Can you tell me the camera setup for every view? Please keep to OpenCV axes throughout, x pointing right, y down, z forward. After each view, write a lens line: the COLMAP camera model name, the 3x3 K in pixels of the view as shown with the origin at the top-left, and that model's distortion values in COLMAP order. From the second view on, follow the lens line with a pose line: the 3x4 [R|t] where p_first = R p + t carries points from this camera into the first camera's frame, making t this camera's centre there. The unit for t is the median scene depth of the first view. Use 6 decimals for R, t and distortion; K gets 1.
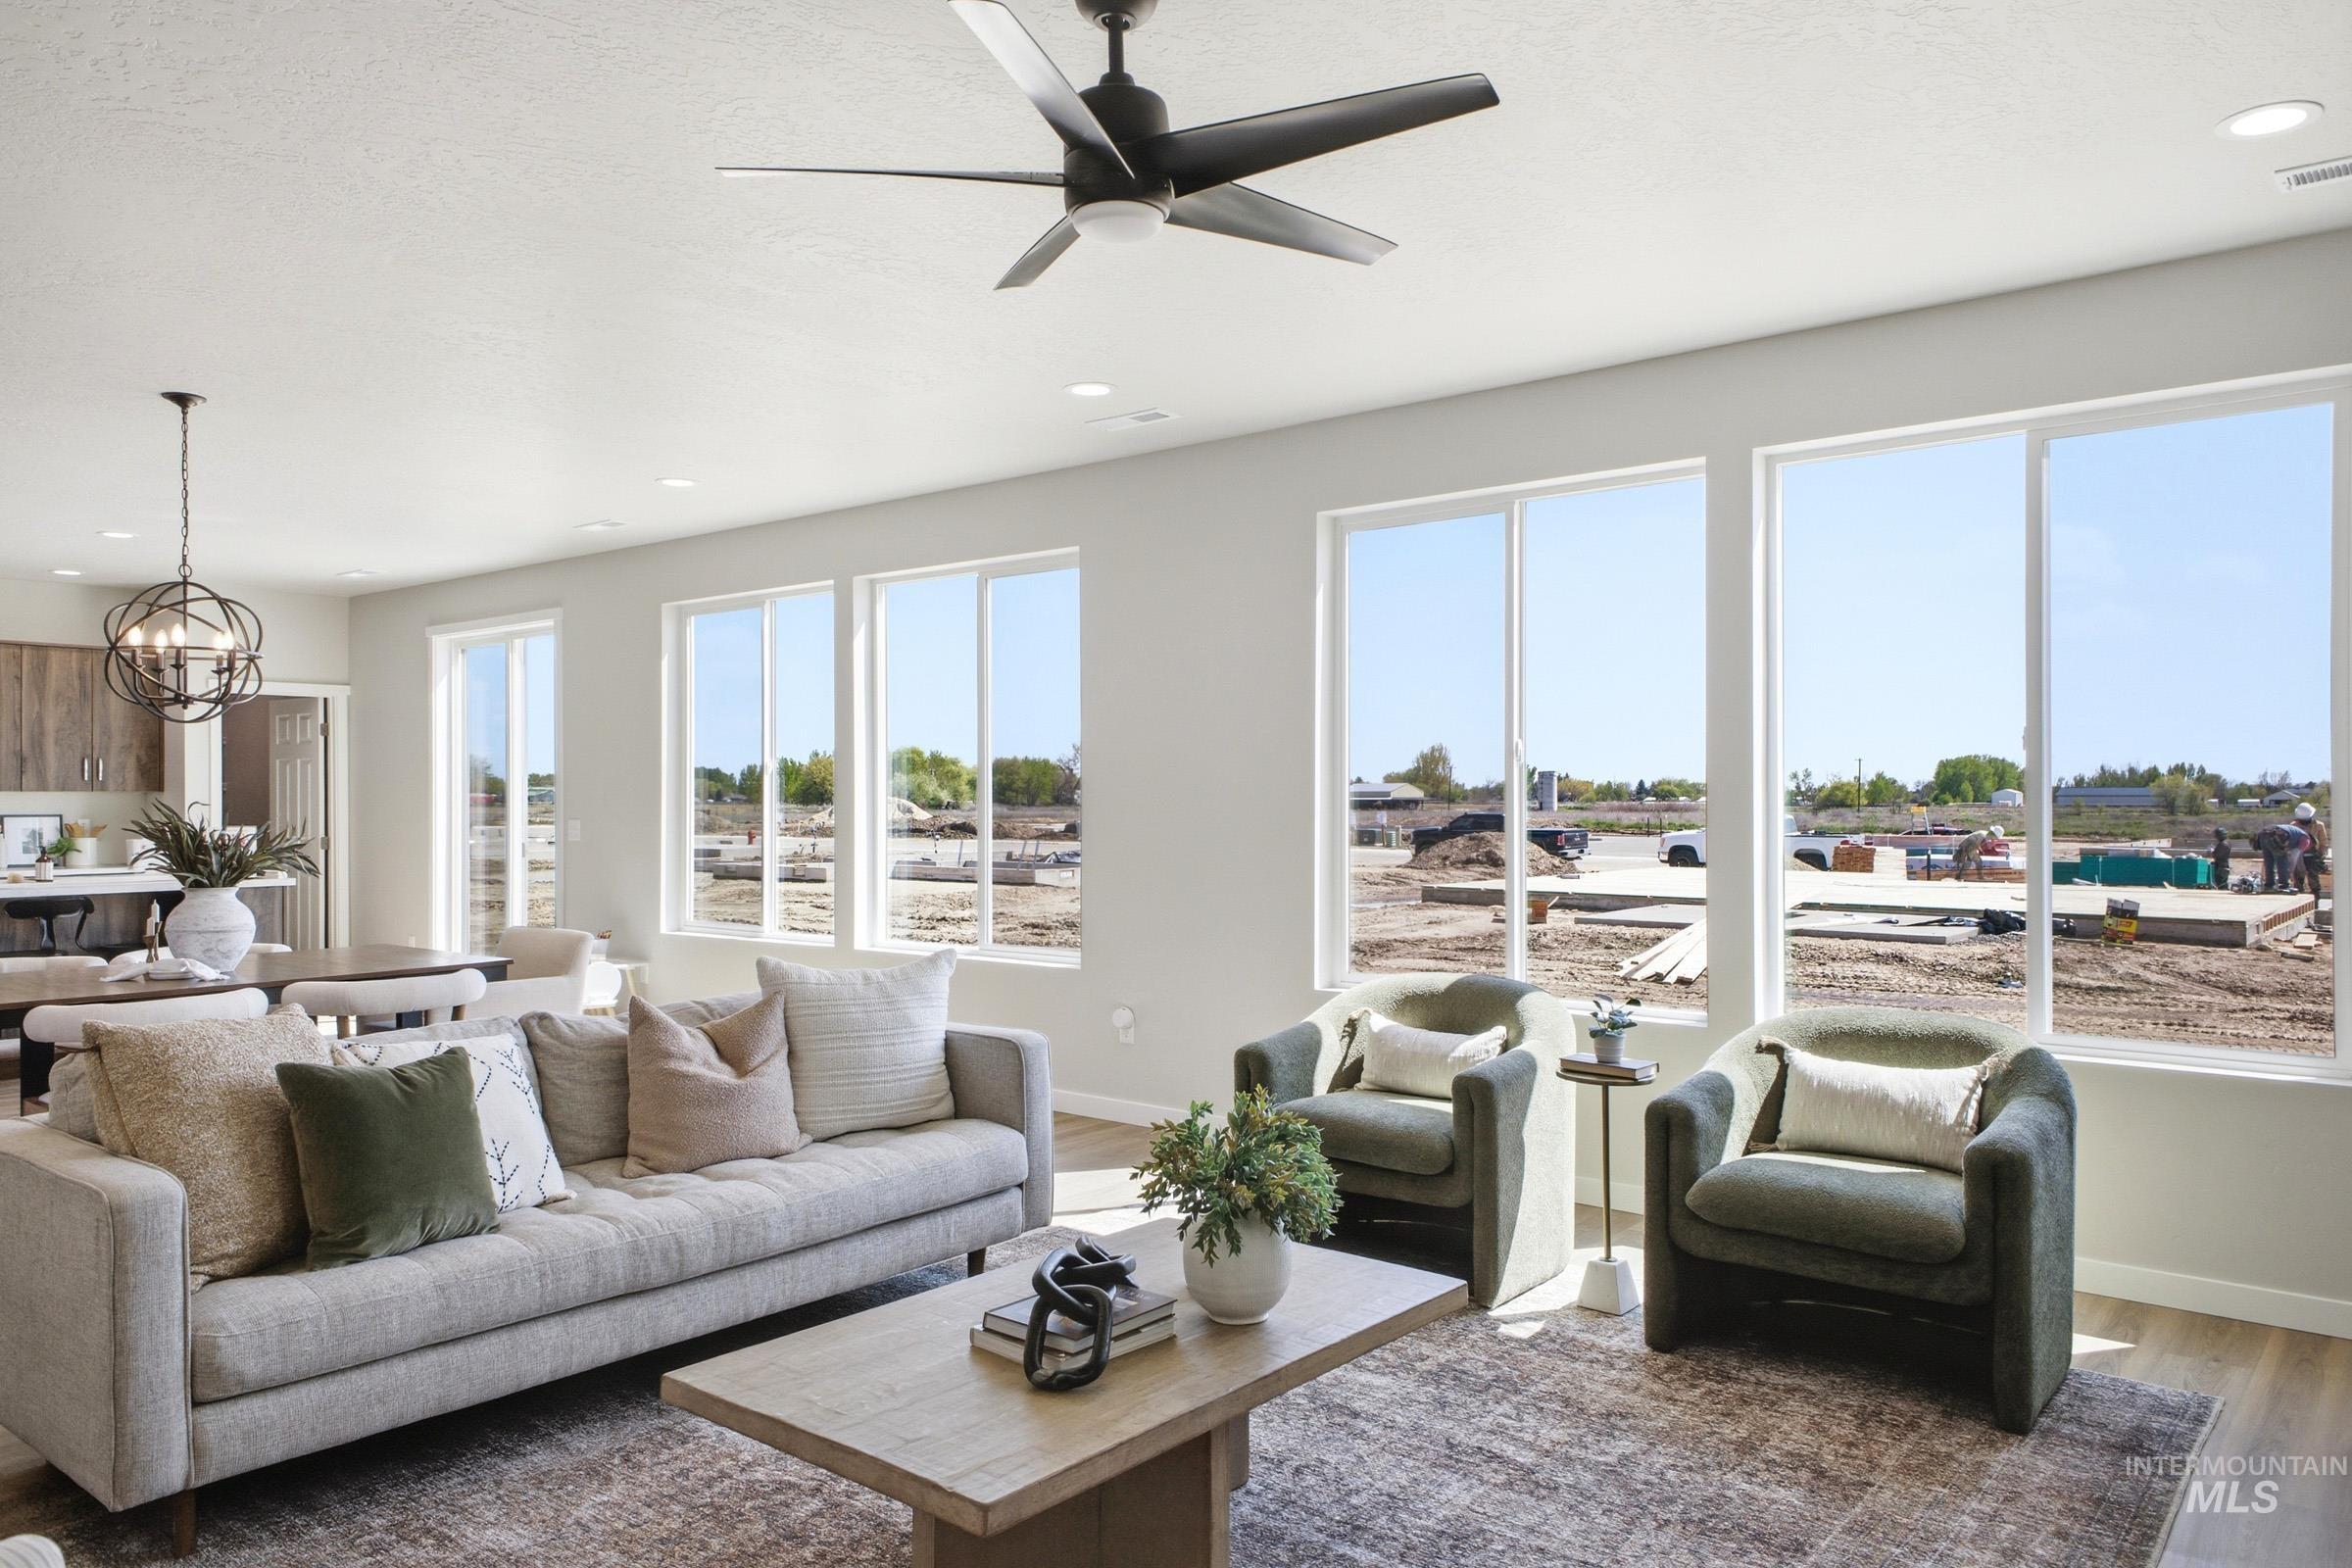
lens RADIAL K [[1591.6, 0, 1176.0], [0, 1591.6, 784.0], [0, 0, 1]] dist [0.046280, -0.046836]
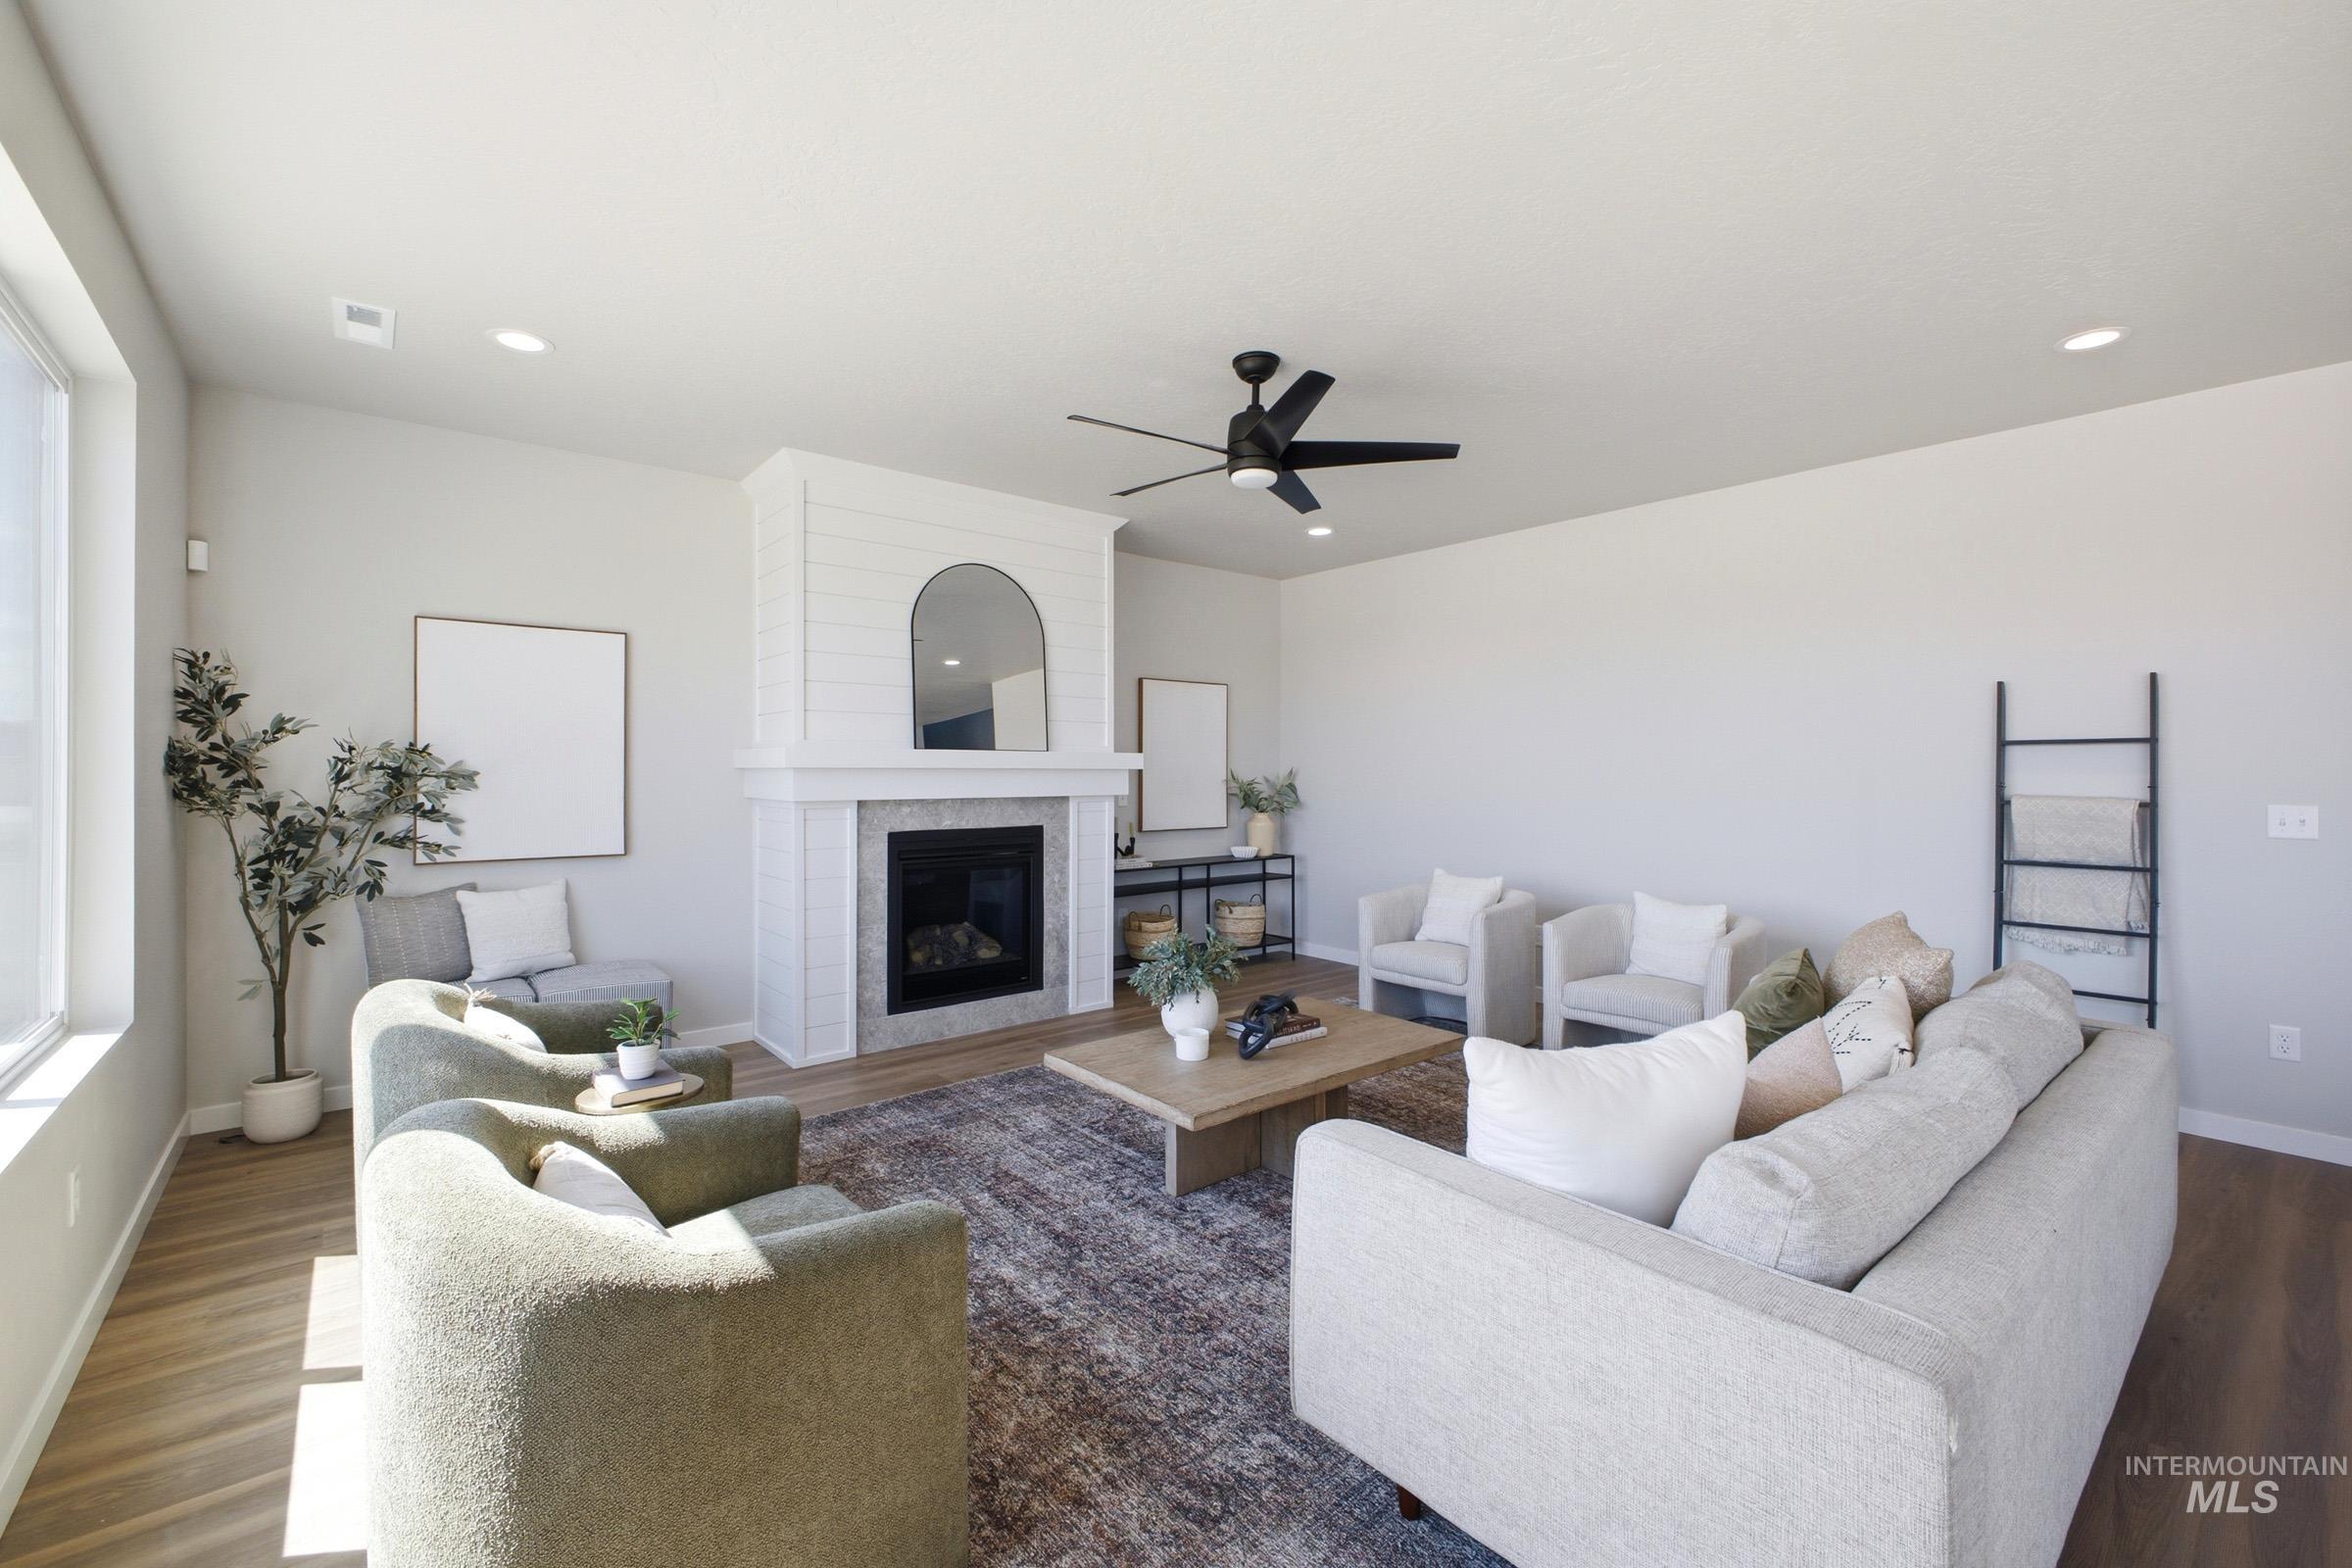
lens RADIAL K [[983.0, 0, 1171.6], [0, 983.0, 763.9], [0, 0, 1]] dist [0.022639, 0.000164]
pose [[-0.982317, -0.001449, 0.187221, -0.119491], [-0.004308, 0.999880, -0.014866, 0.013357], [-0.187177, -0.015409, -0.982205, 1.612100]]
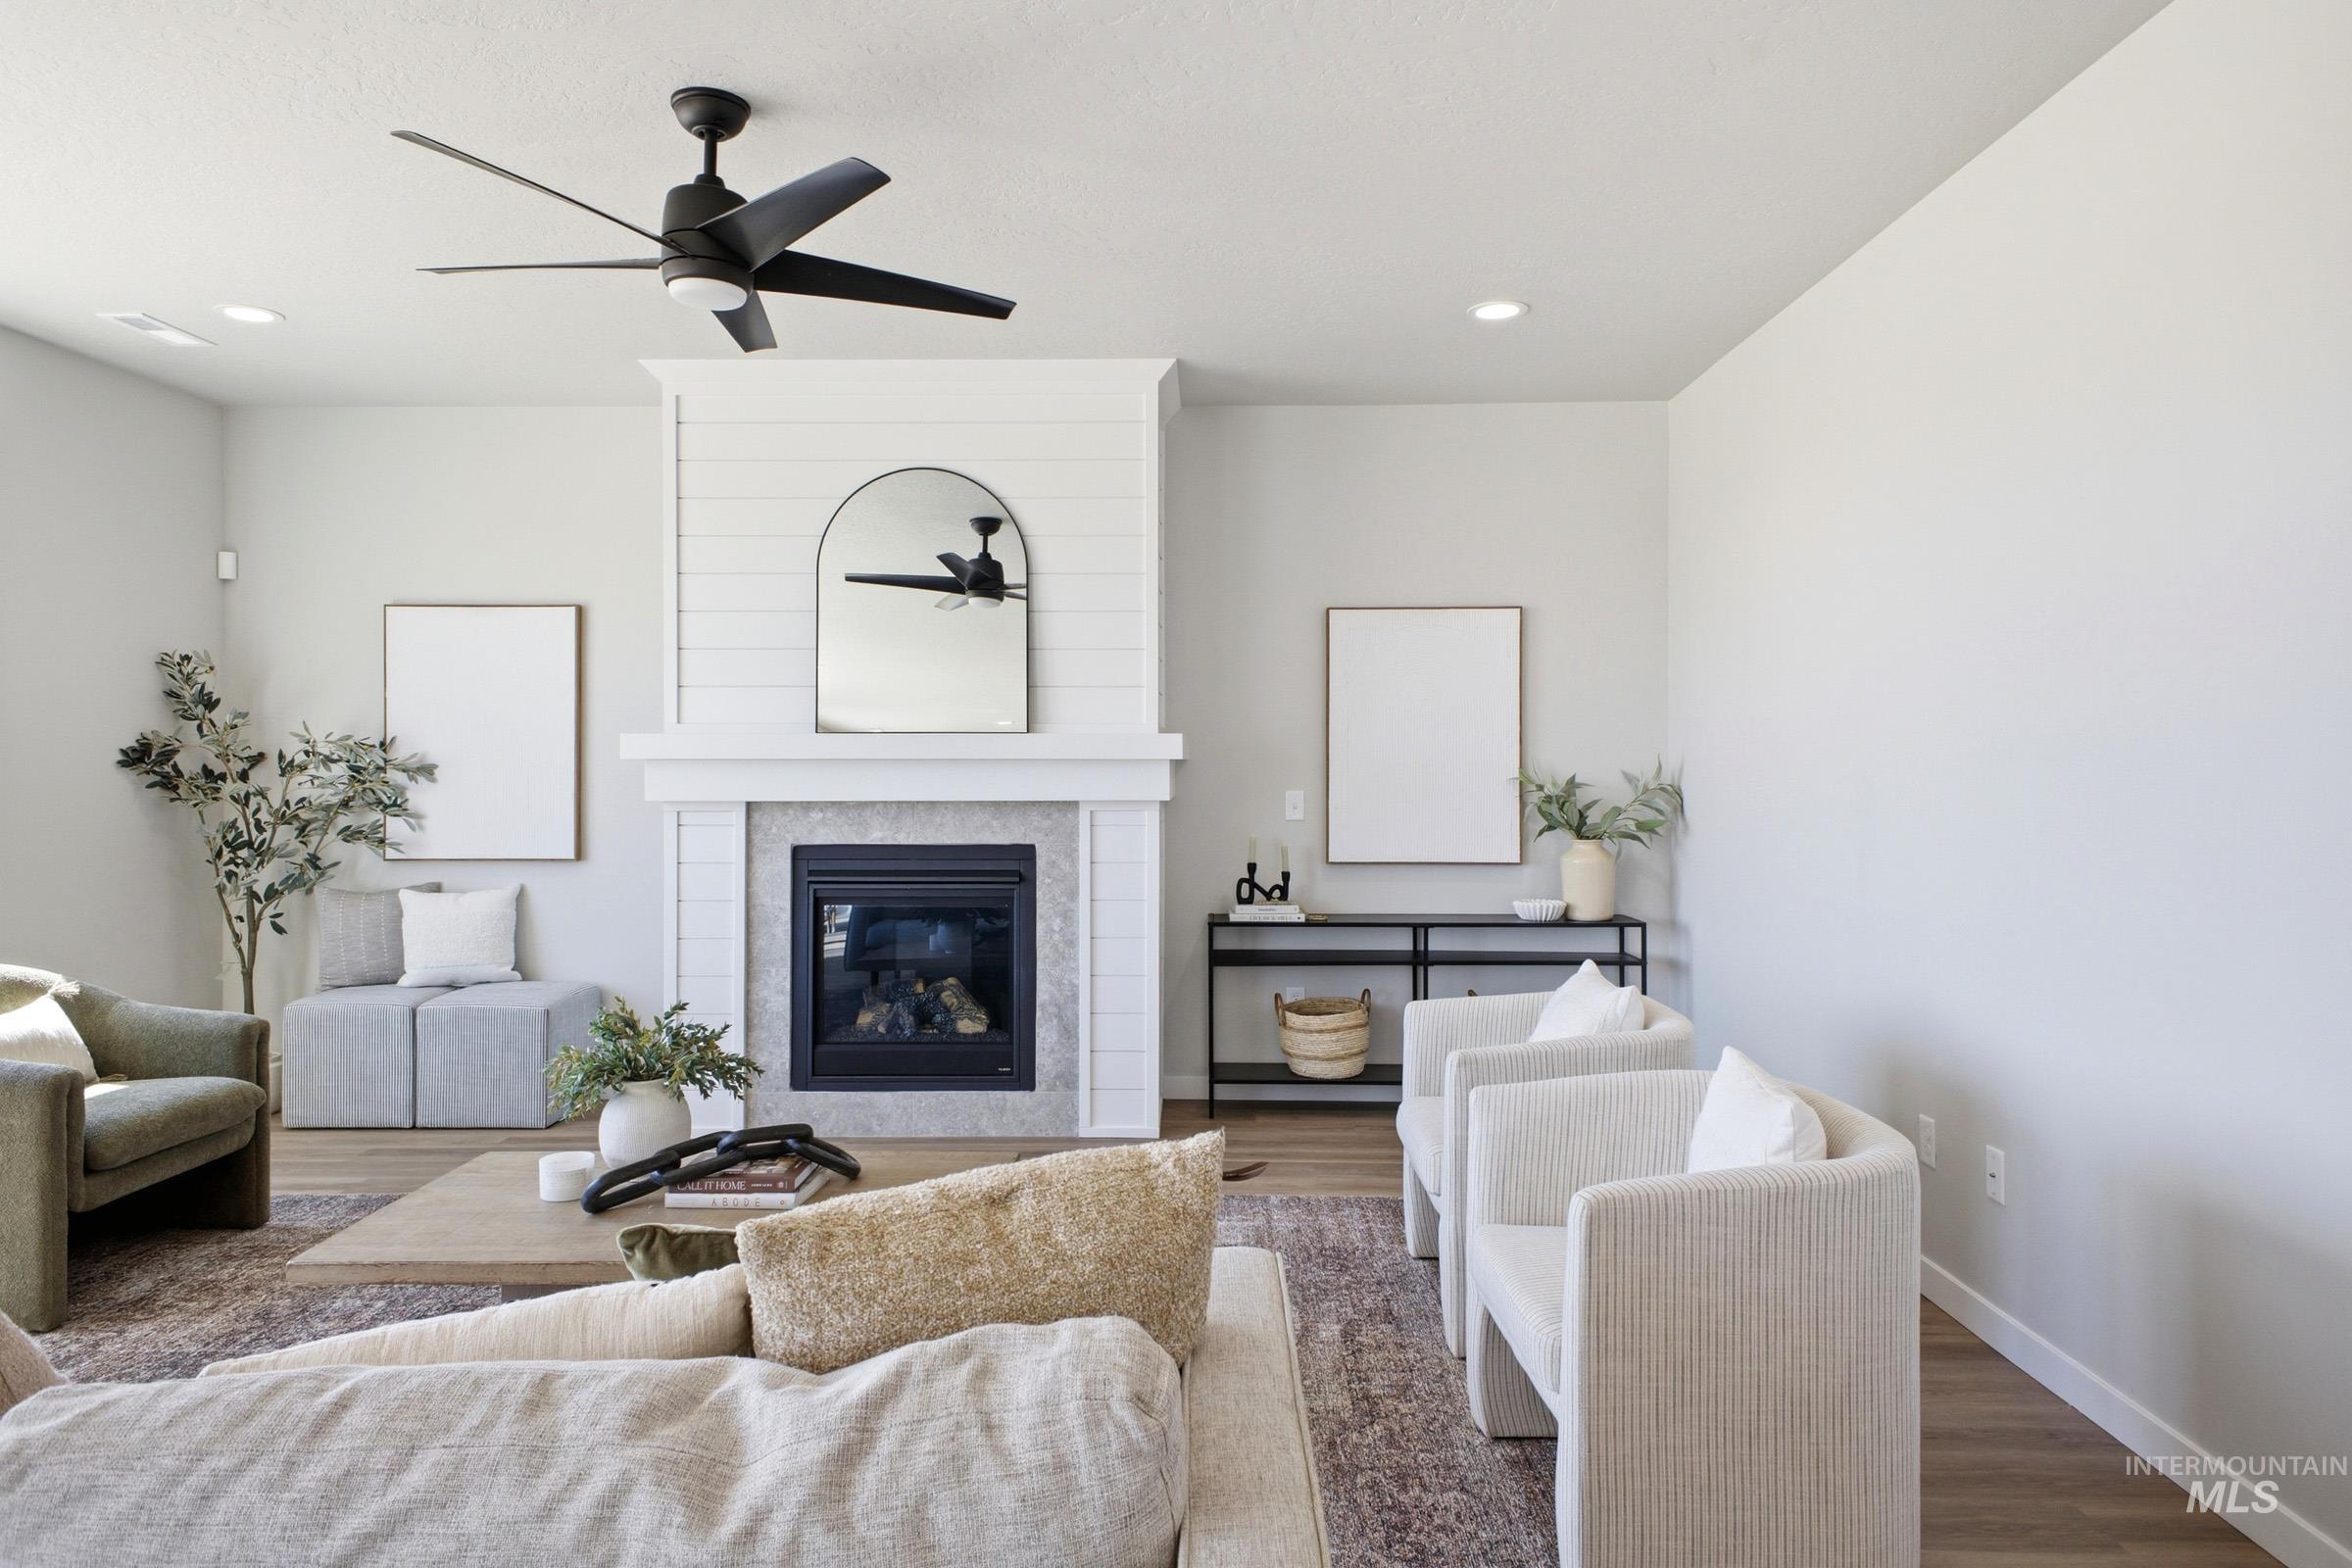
lens RADIAL K [[1457.9, 0, 1177.8], [0, 1457.9, 755.8], [0, 0, 1]] dist [0.060273, -0.047610]
pose [[-0.621278, 0.003472, 0.783582, -0.832147], [-0.006848, 0.999928, -0.009861, 0.009907], [-0.783560, -0.011492, -0.621210, 1.035039]]
